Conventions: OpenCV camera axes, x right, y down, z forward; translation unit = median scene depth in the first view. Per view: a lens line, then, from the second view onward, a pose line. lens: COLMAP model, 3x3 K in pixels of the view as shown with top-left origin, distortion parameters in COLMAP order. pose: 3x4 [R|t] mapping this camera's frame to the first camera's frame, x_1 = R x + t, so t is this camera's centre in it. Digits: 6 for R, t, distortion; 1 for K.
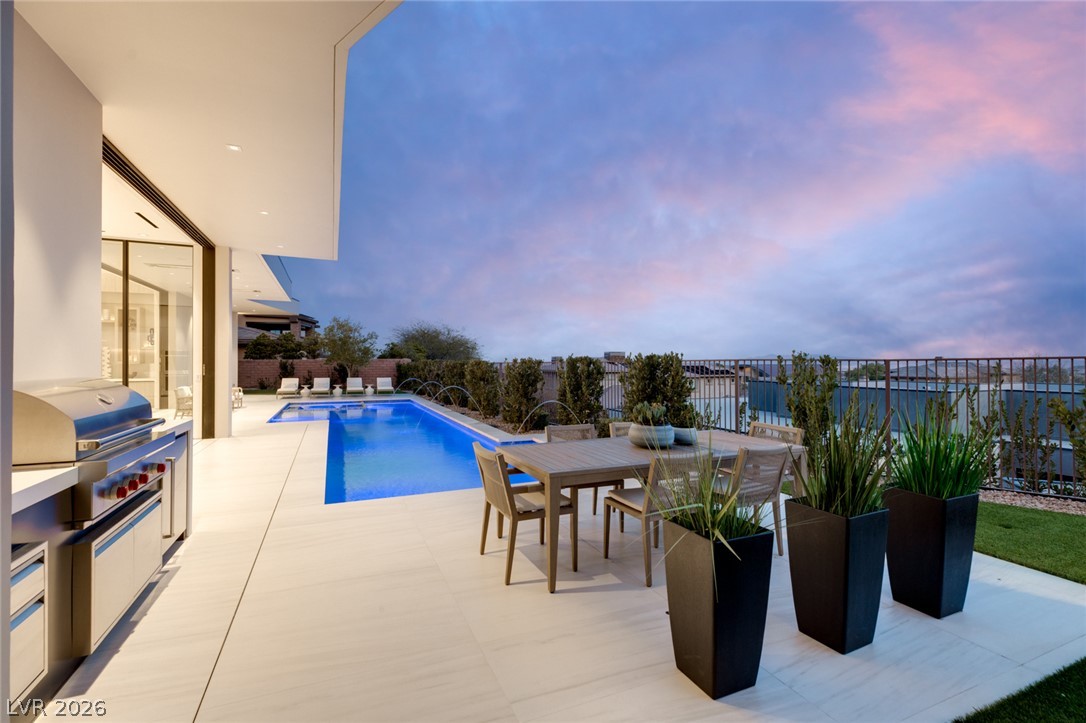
lens RADIAL K [[483.7, 0, 543.0], [0, 483.7, 361.5], [0, 0, 1]] dist [0.002340, -0.000054]
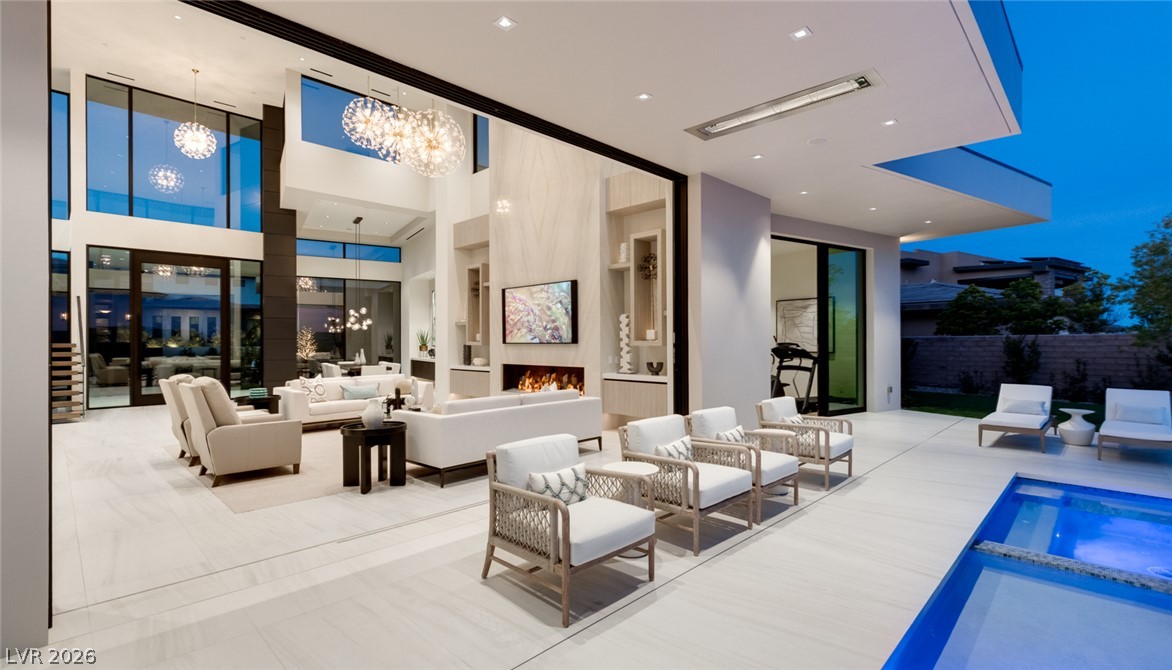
lens RADIAL K [[526.7, 0, 586.0], [0, 526.7, 335.0], [0, 0, 1]] dist [0.007293, -0.000078]
pose [[0.373553, -0.010435, -0.927550, -0.432405], [0.003638, 0.999946, -0.009785, -0.001452], [0.927602, 0.000281, 0.373571, 0.856495]]
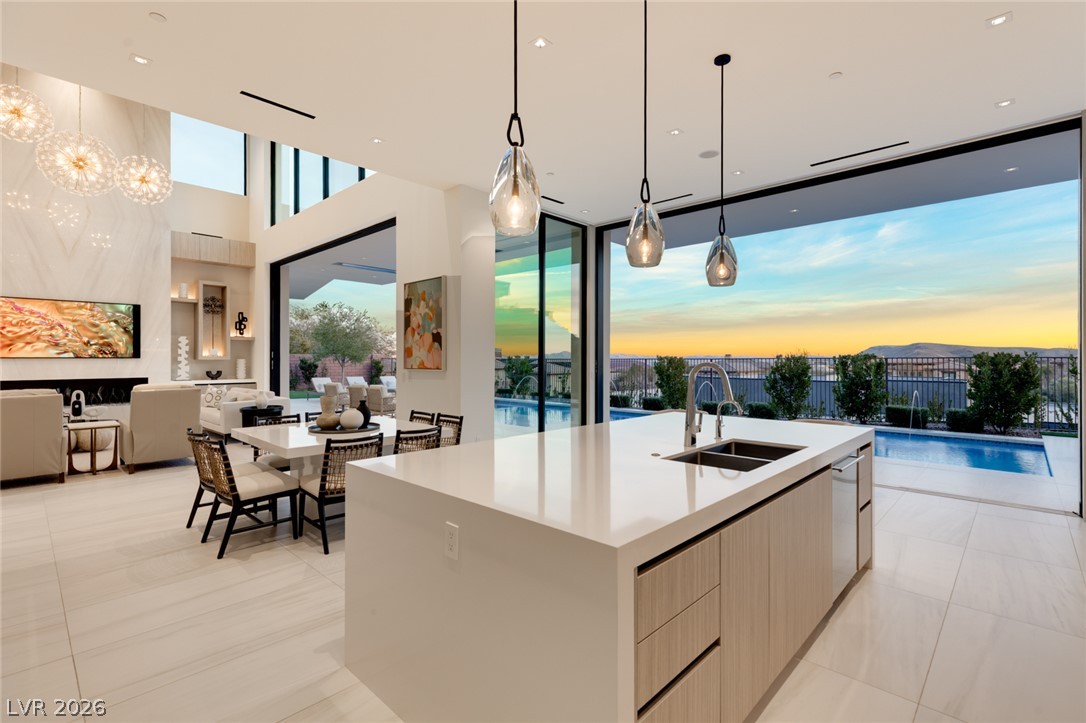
lens RADIAL K [[496.5, 0, 543.0], [0, 496.5, 361.5], [0, 0, 1]] dist [0.002670, 0.000281]
pose [[0.921557, -0.000412, 0.388242, -0.795098], [-0.001106, 0.999993, 0.003686, 0.004737], [-0.388241, -0.003826, 0.921550, 0.138629]]
